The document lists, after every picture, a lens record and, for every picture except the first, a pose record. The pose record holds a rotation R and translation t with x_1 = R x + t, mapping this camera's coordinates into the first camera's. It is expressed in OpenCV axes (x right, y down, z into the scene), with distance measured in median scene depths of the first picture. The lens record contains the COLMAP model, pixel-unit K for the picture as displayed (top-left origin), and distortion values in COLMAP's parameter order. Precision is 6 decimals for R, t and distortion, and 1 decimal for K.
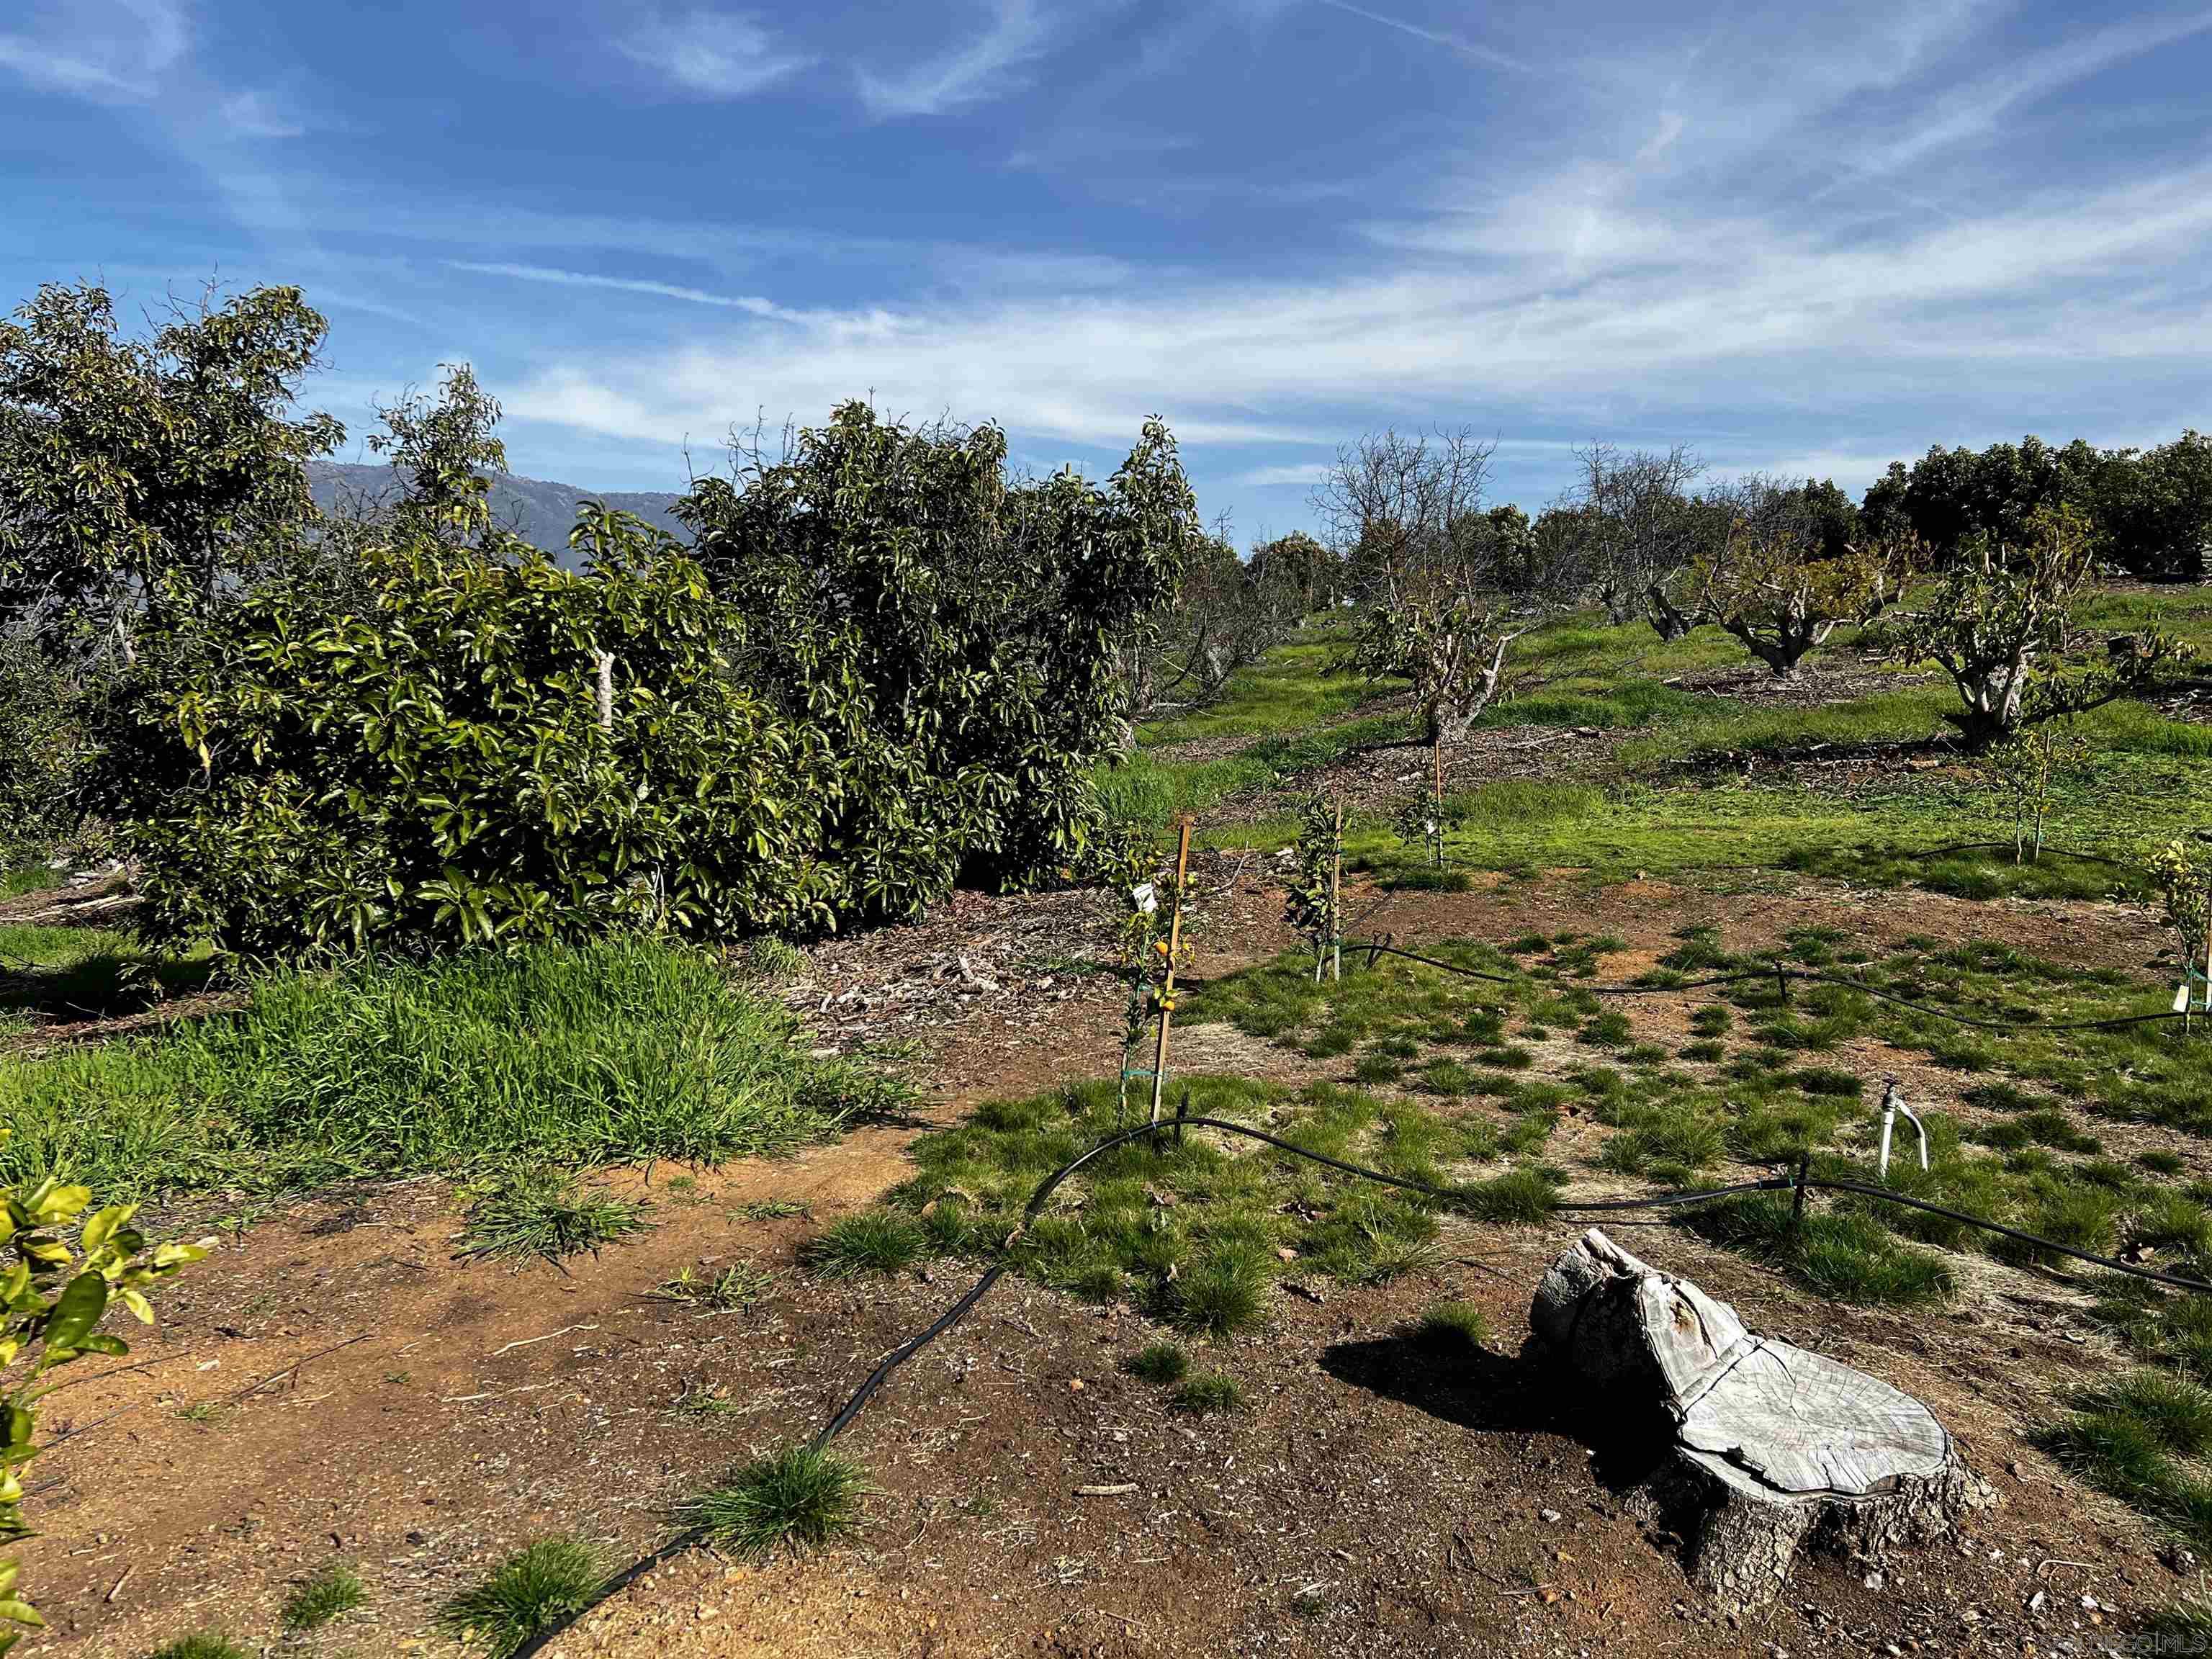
lens RADIAL K [[1584.7, 0, 1106.0], [0, 1584.7, 829.5], [0, 0, 1]] dist [0.030178, -0.044574]
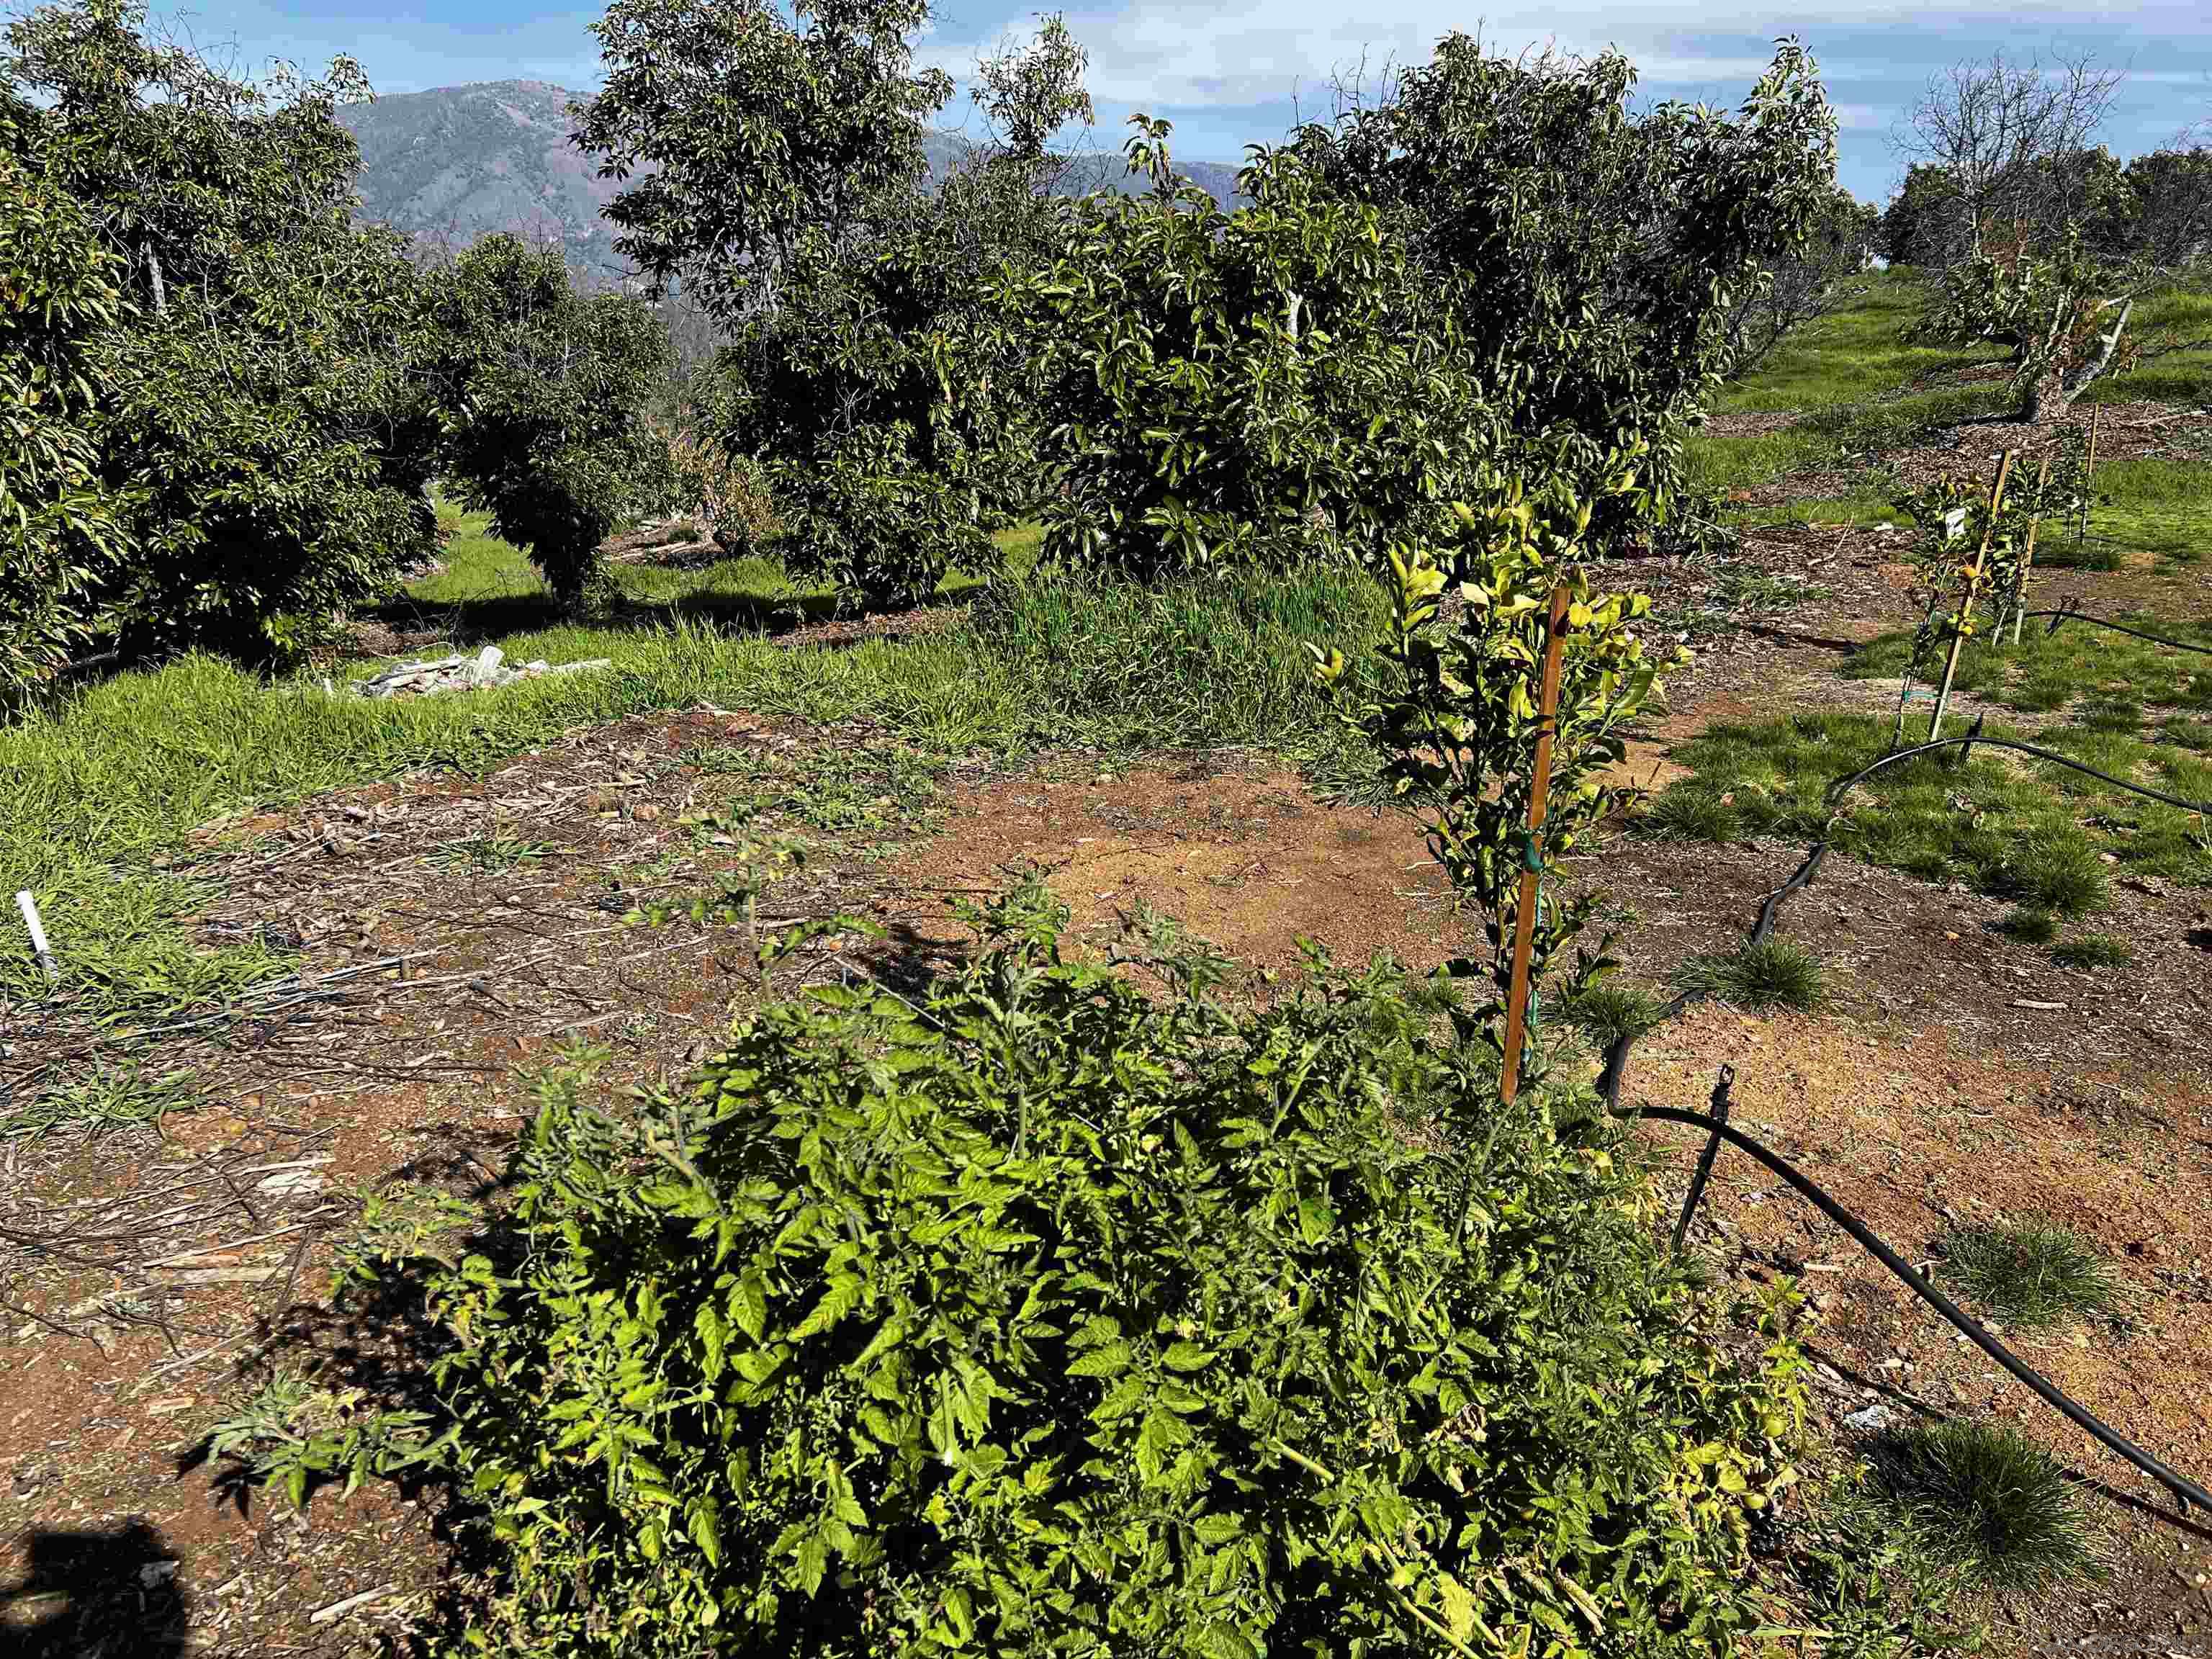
lens RADIAL K [[1617.9, 0, 1064.4], [0, 1617.9, 824.1], [0, 0, 1]] dist [0.029446, -0.057074]
pose [[0.966235, 0.078303, -0.245478, -0.117473], [-0.032103, 0.981866, 0.186836, 0.025420], [0.255656, -0.172647, 0.951227, -0.082136]]
